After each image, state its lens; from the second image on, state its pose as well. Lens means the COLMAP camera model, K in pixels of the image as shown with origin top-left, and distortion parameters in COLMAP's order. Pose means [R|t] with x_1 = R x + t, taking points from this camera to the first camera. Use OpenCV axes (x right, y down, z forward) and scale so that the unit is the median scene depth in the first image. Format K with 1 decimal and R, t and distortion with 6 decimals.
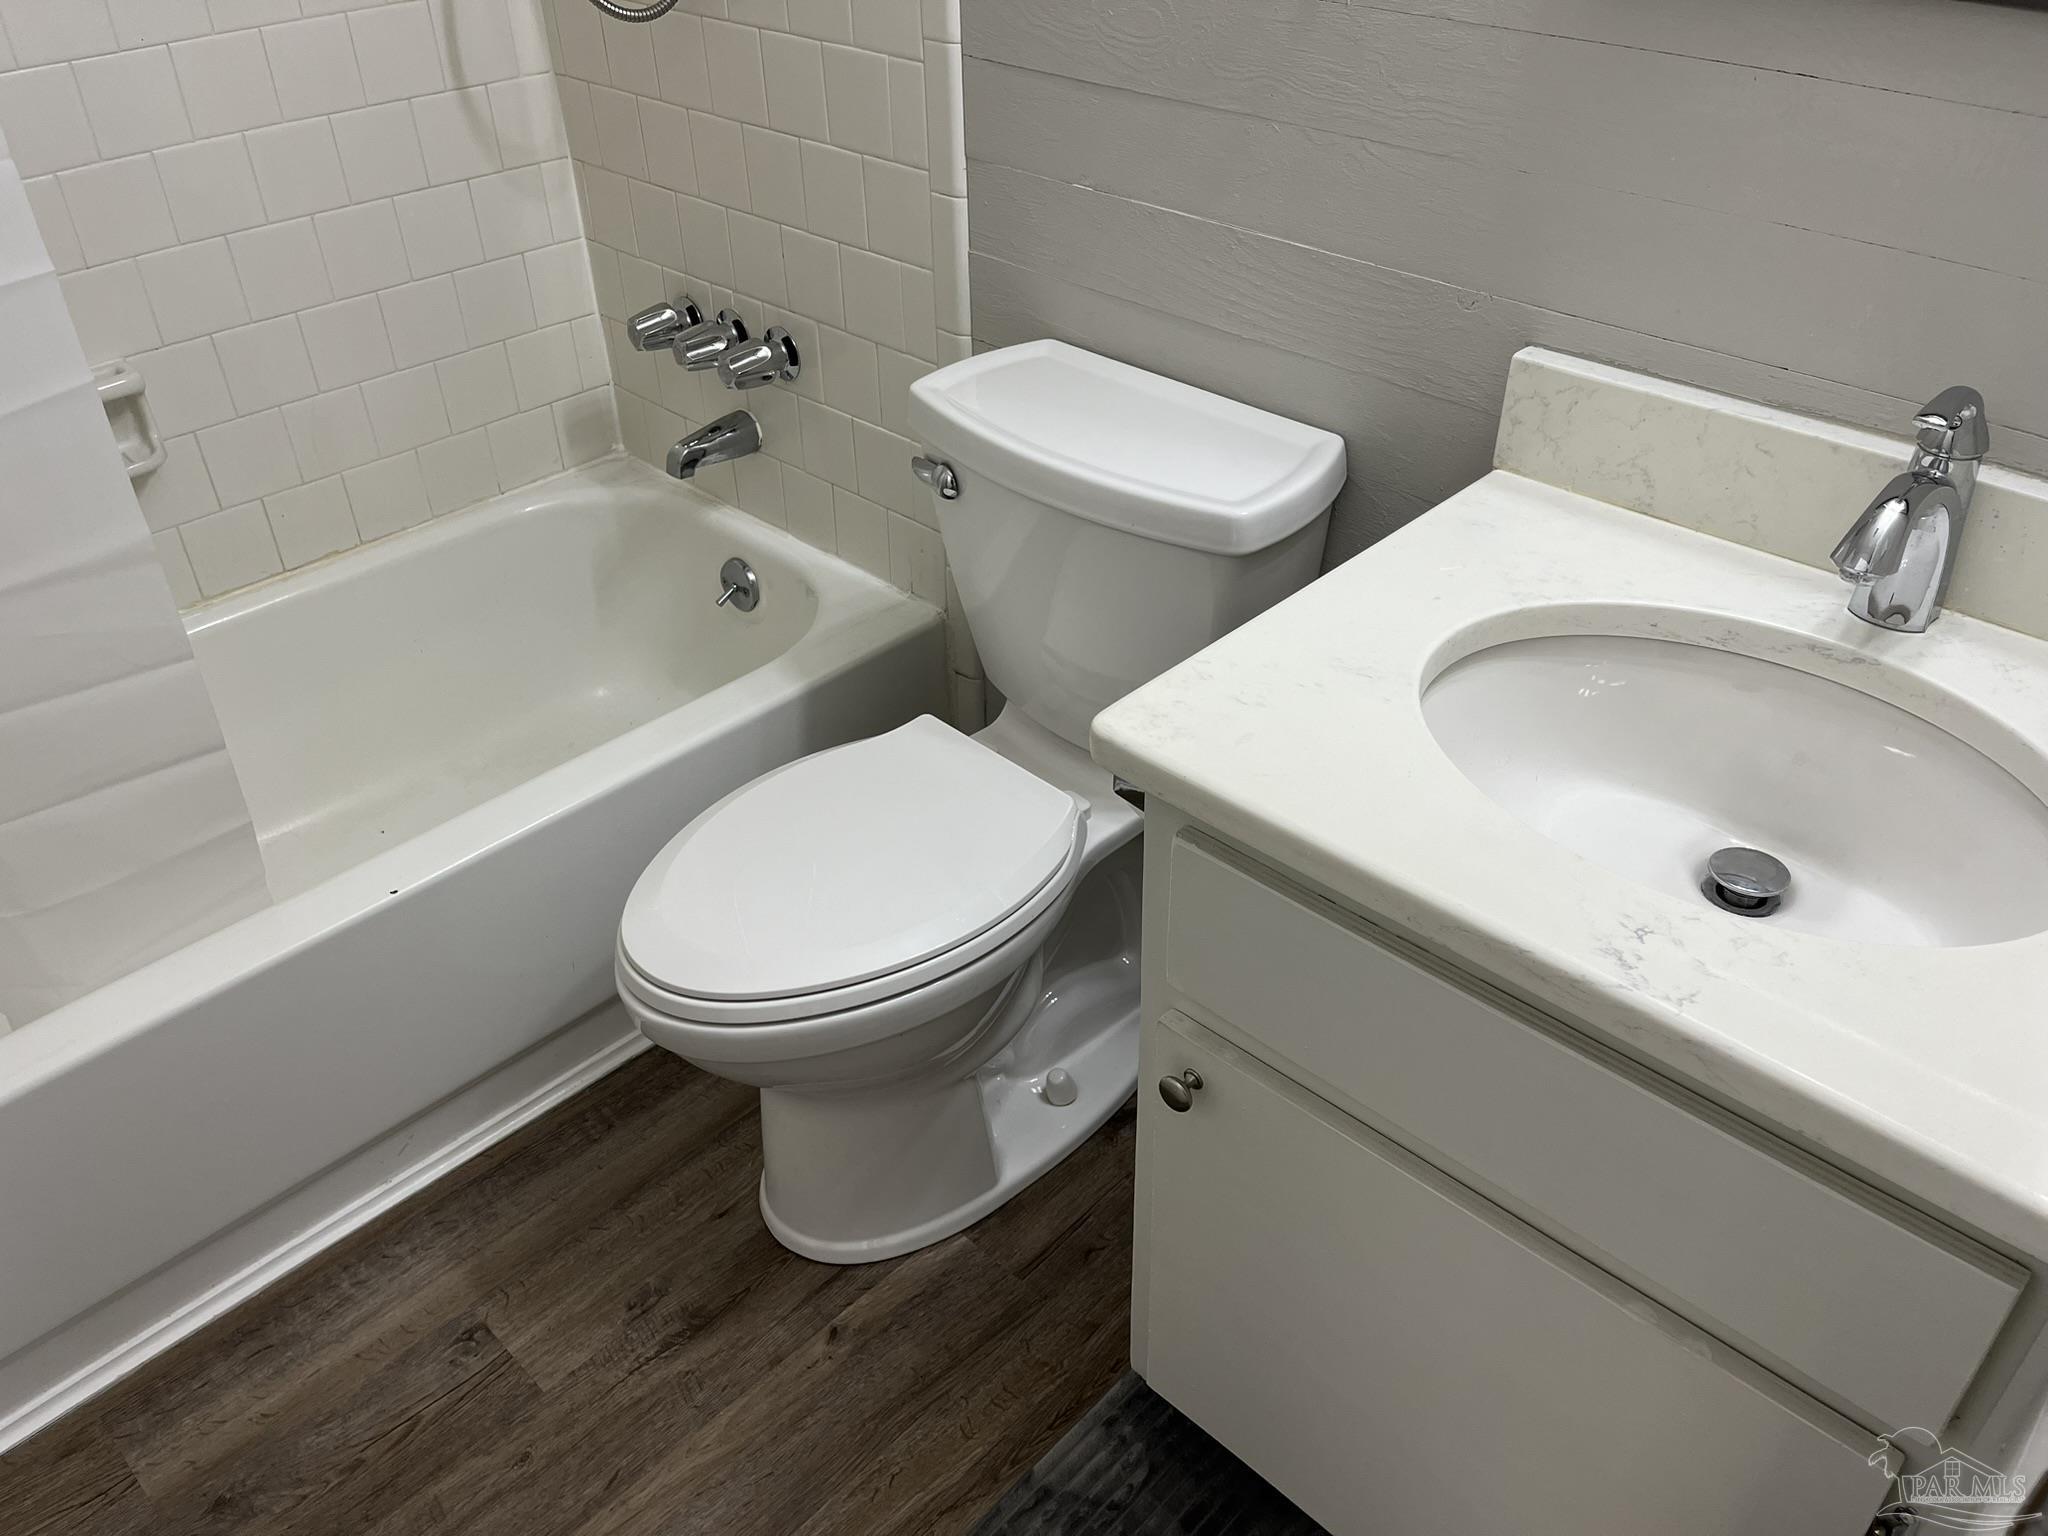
lens RADIAL K [[1561.0, 0, 1018.1], [0, 1561.0, 790.2], [0, 0, 1]] dist [0.049947, -0.054986]
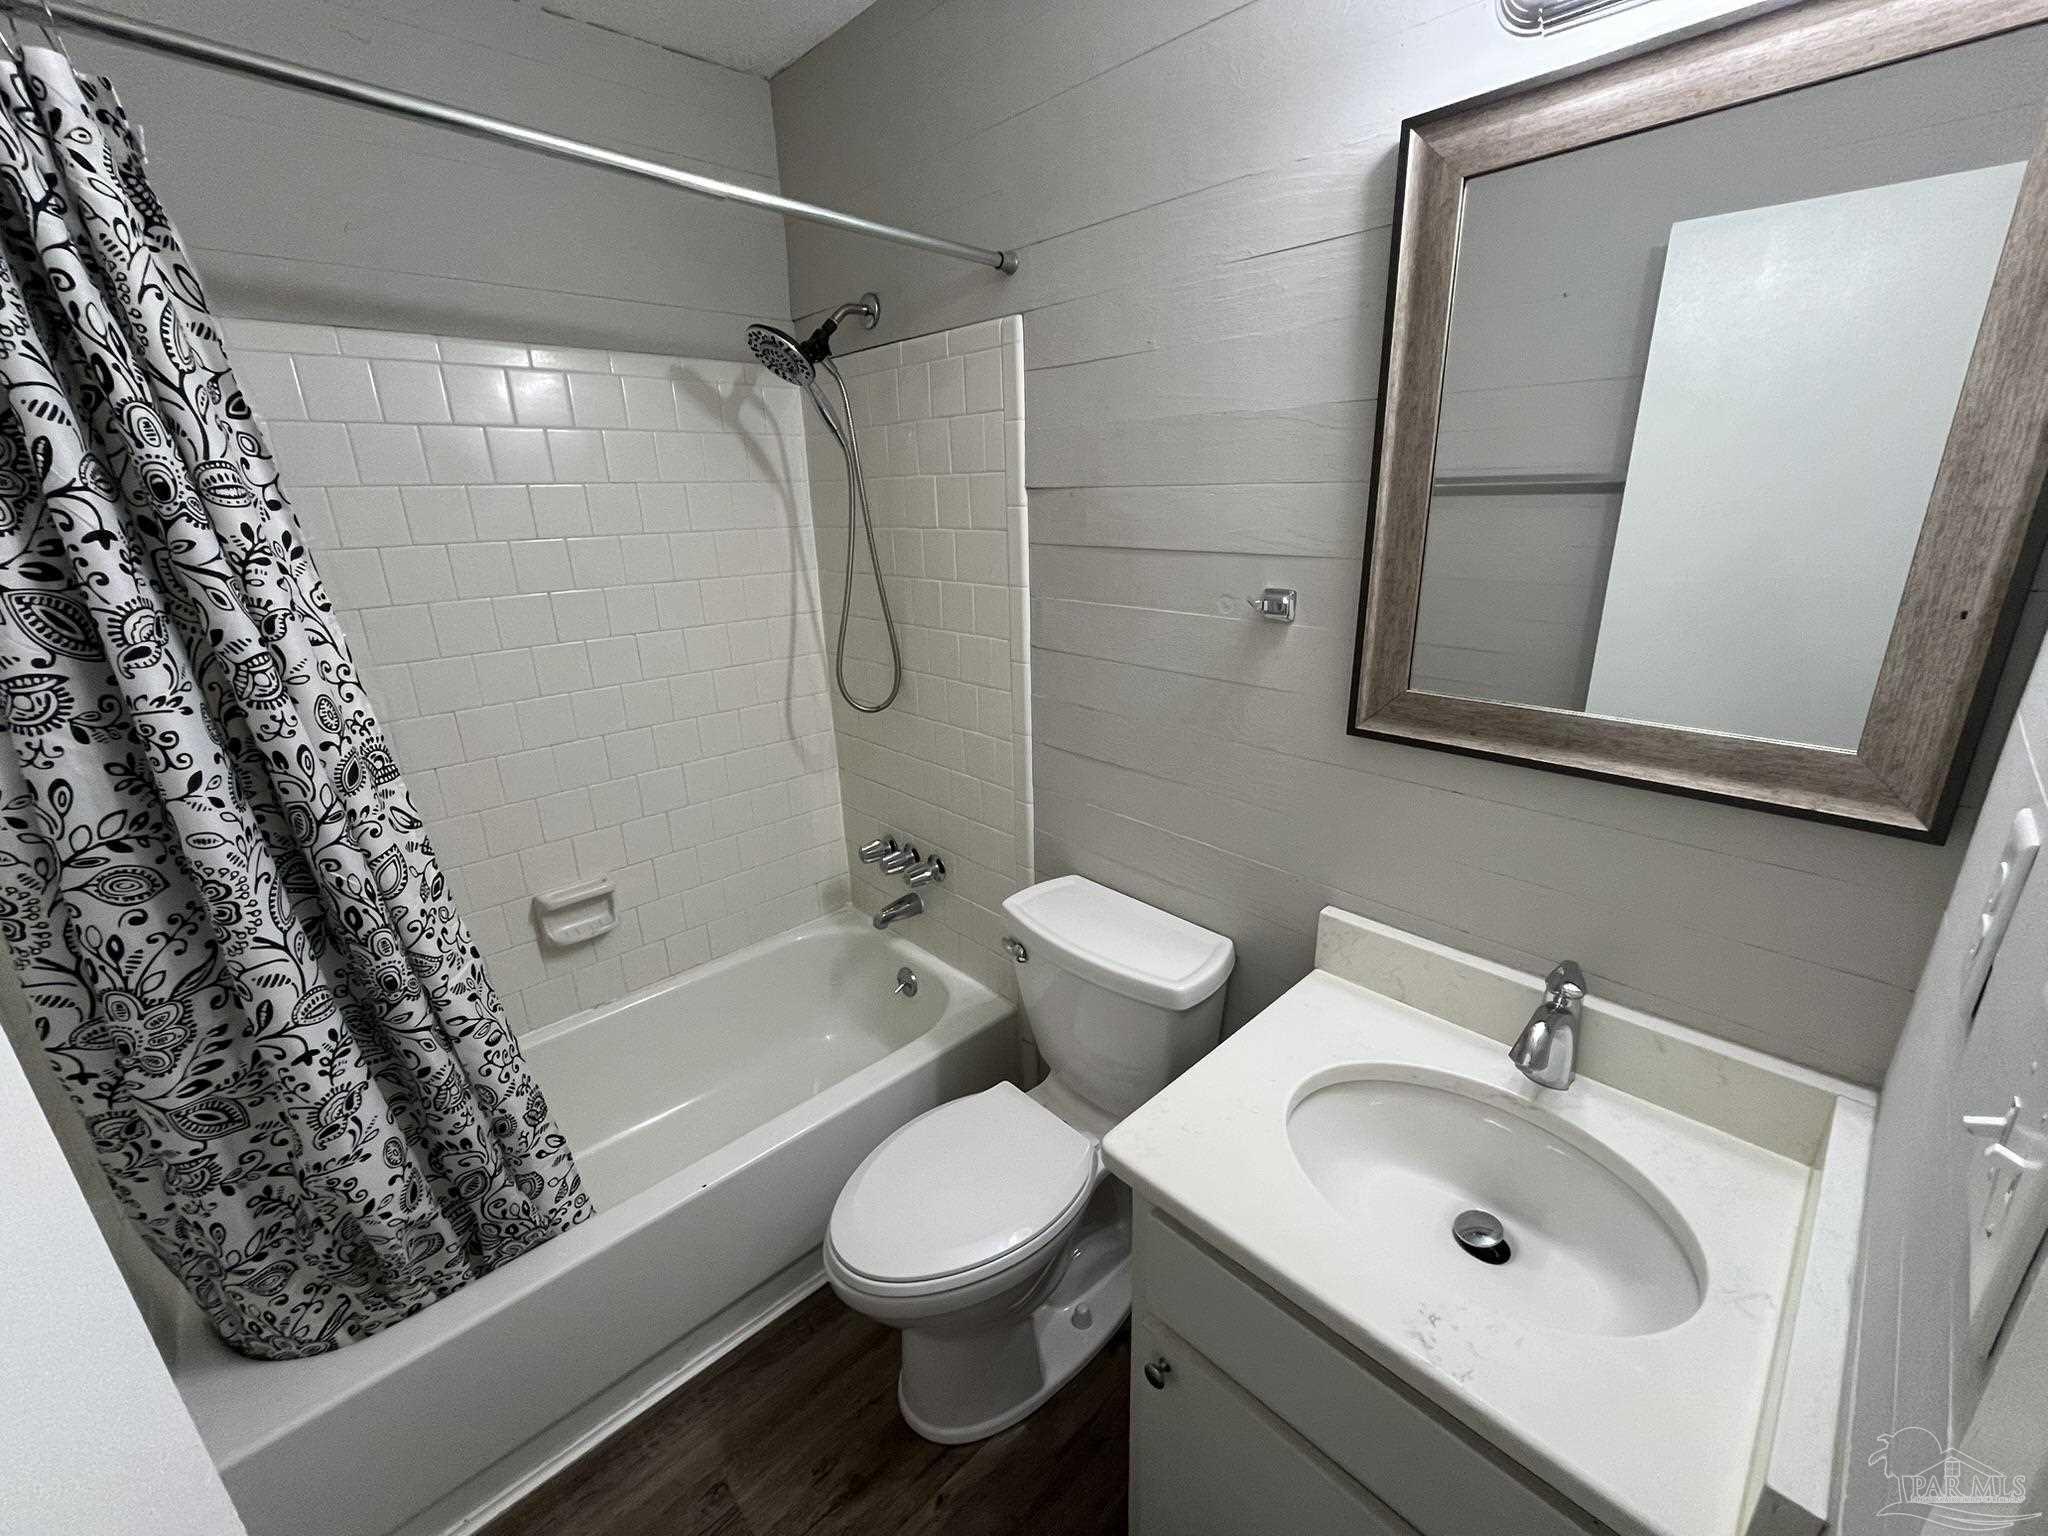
lens RADIAL K [[837.6, 0, 1018.2], [0, 837.6, 767.9], [0, 0, 1]] dist [-0.003936, 0.000115]
pose [[0.999008, 0.005759, -0.044159, -0.005433], [-0.018923, 0.952528, -0.303861, -0.102587], [0.040313, 0.304395, 0.951692, -0.025213]]
